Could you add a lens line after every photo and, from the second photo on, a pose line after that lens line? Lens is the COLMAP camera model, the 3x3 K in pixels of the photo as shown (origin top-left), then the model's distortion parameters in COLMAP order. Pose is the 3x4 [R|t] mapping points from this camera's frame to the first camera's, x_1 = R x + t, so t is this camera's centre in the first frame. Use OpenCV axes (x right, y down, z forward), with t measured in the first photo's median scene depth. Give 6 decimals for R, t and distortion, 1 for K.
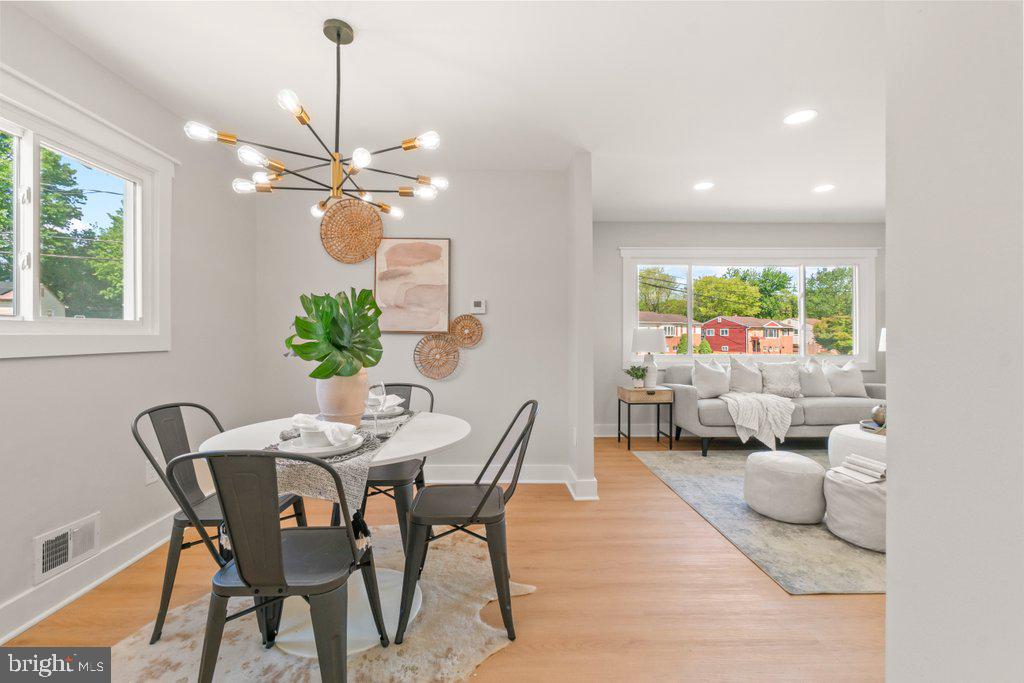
lens RADIAL K [[442.6, 0, 508.3], [0, 442.6, 334.9], [0, 0, 1]] dist [-0.005825, 0.000602]
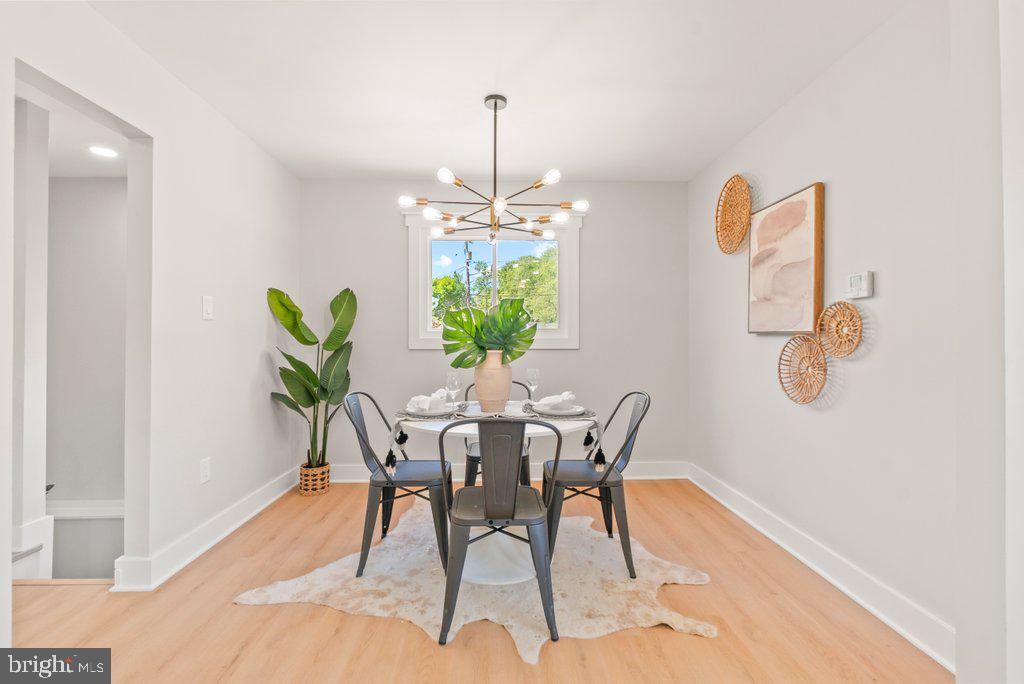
lens RADIAL K [[442.6, 0, 507.3], [0, 442.6, 337.2], [0, 0, 1]] dist [-0.005825, 0.000602]
pose [[0.016389, -0.003447, -0.999860, 0.585585], [0.000883, 0.999994, -0.003433, 0.004132], [0.999865, -0.000826, 0.016392, 0.658471]]
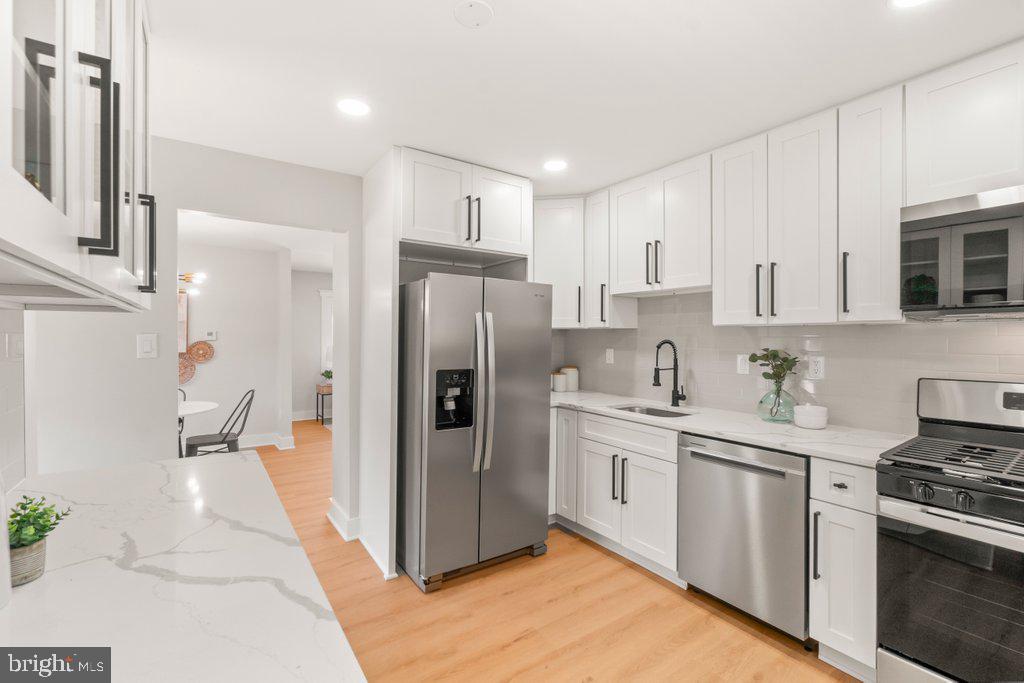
lens RADIAL K [[442.6, 0, 507.1], [0, 442.6, 338.0], [0, 0, 1]] dist [-0.005825, 0.000602]
pose [[0.833434, 0.003226, 0.552610, -0.068874], [-0.005311, 0.999984, 0.002171, -0.078396], [-0.552594, -0.004745, 0.833437, -1.007245]]
